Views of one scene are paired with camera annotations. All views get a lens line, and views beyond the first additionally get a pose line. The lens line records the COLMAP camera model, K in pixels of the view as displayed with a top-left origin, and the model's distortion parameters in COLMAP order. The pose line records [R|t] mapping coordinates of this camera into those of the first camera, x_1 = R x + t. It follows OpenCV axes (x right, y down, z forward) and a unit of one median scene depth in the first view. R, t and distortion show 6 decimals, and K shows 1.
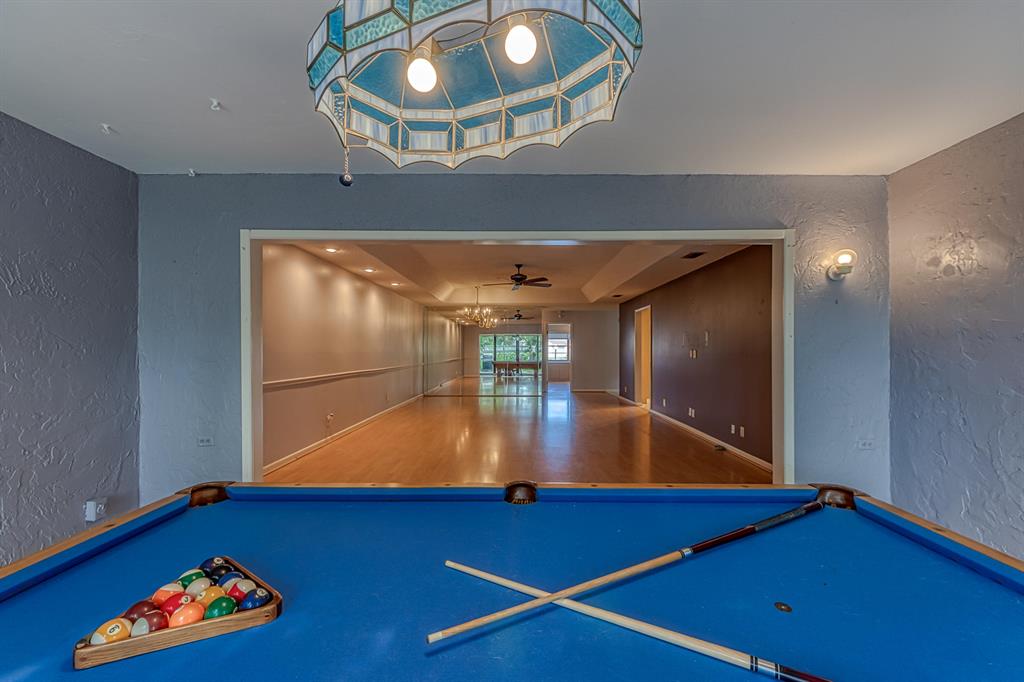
lens RADIAL K [[403.2, 0, 512.0], [0, 403.2, 348.7], [0, 0, 1]] dist [0.000916, -0.000059]
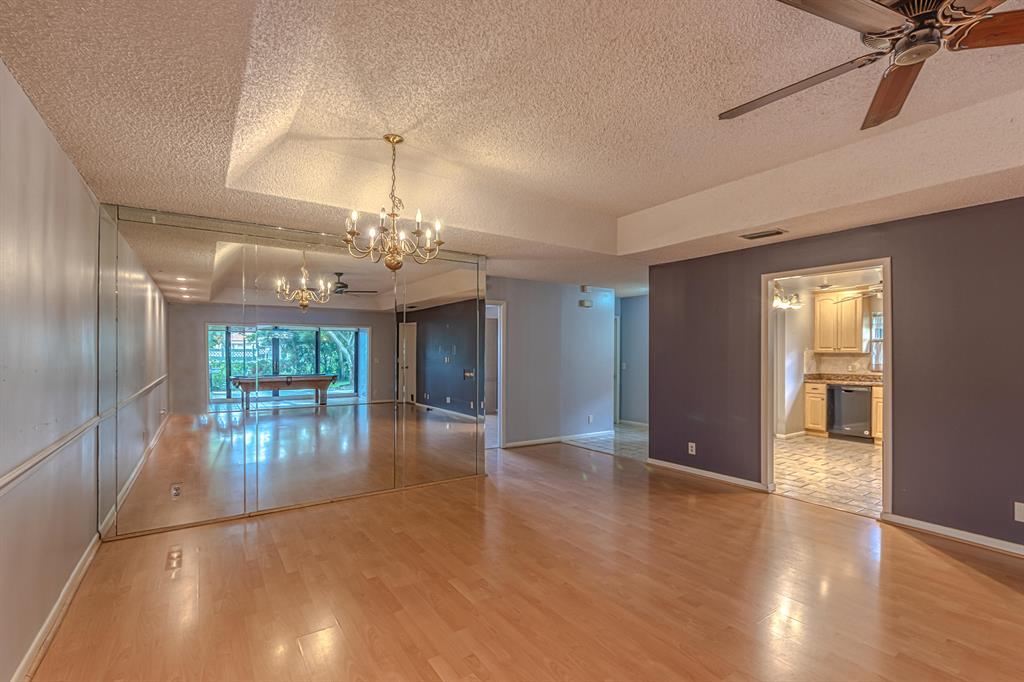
lens RADIAL K [[461.6, 0, 514.1], [0, 461.6, 349.6], [0, 0, 1]] dist [0.000026, 0.000254]
pose [[0.819408, 0.006637, 0.573172, -0.188071], [-0.006562, 0.999976, -0.002200, -0.009812], [-0.573173, -0.001959, 0.819432, 0.666572]]
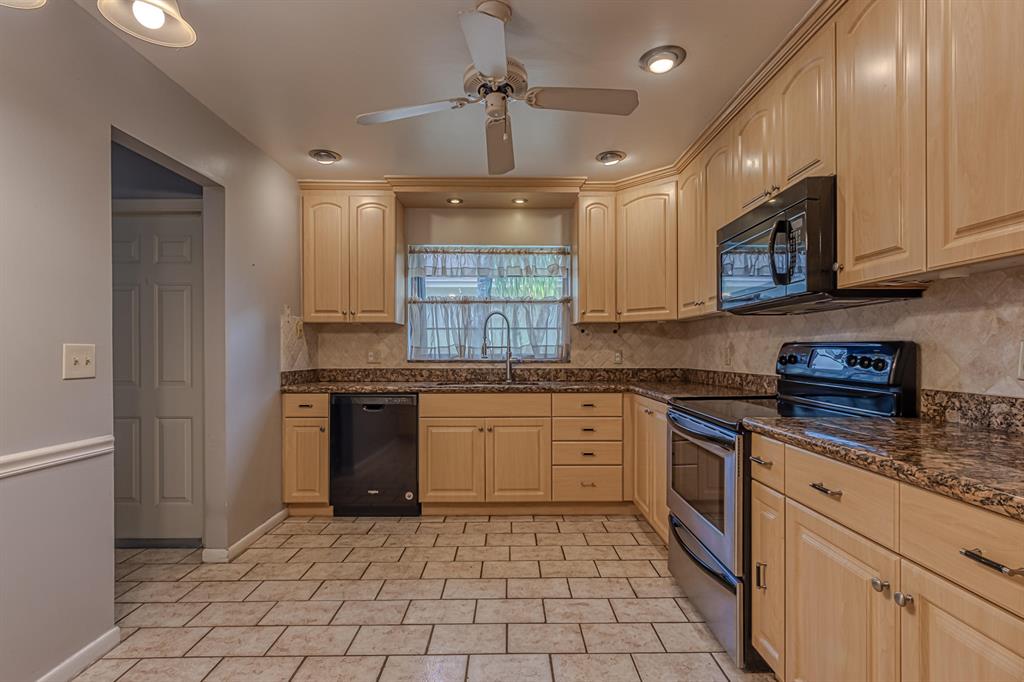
lens RADIAL K [[482.3, 0, 514.4], [0, 482.3, 353.2], [0, 0, 1]] dist [-0.001201, -0.000361]
pose [[-0.019298, -0.004240, 0.999805, 0.323963], [-0.002999, 0.999987, 0.004183, 0.011571], [-0.999809, -0.002918, -0.019311, 0.869595]]
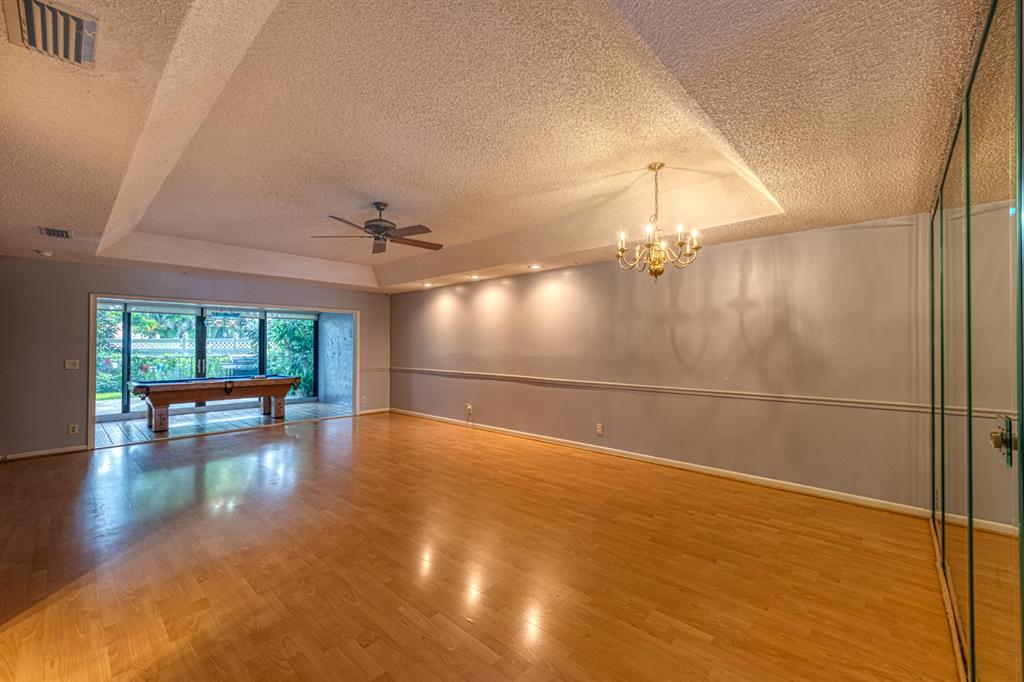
lens RADIAL K [[418.2, 0, 512.0], [0, 418.2, 341.0], [0, 0, 1]] dist [0.001885, -0.000444]
pose [[-0.672841, -0.007106, -0.739753, 0.228253], [0.003254, 0.999916, -0.012565, -0.008155], [0.739780, -0.010862, -0.672761, 1.088696]]
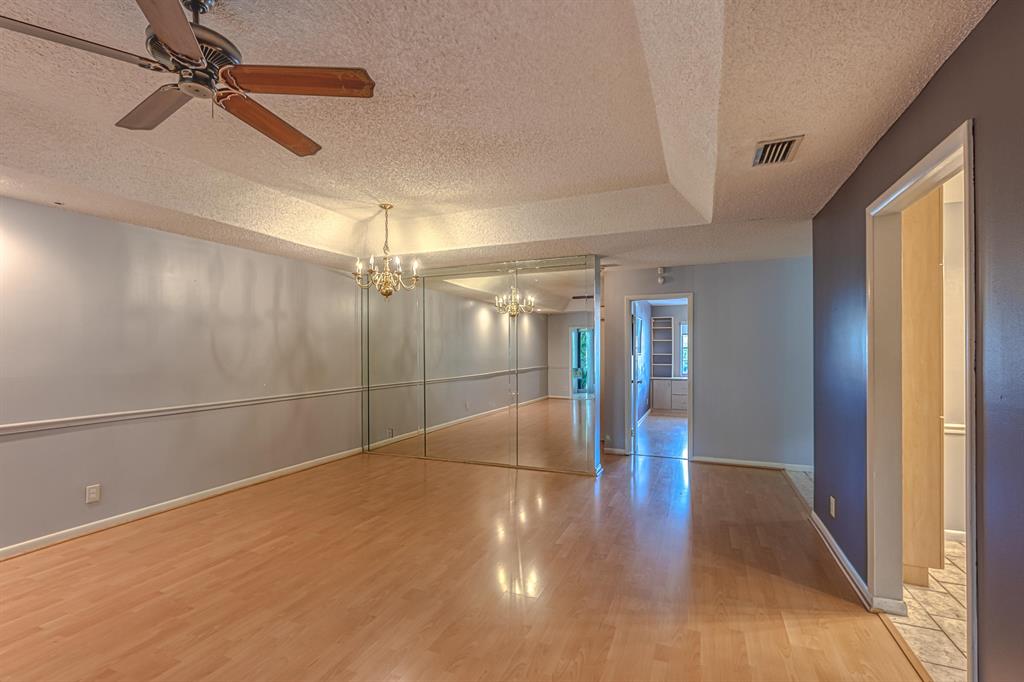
lens RADIAL K [[461.6, 0, 514.1], [0, 461.6, 349.6], [0, 0, 1]] dist [0.000026, 0.000254]
pose [[0.928518, -0.004079, -0.371264, 0.190150], [0.005638, 0.999979, 0.003114, -0.012252], [0.371244, -0.004985, 0.928522, 0.597495]]
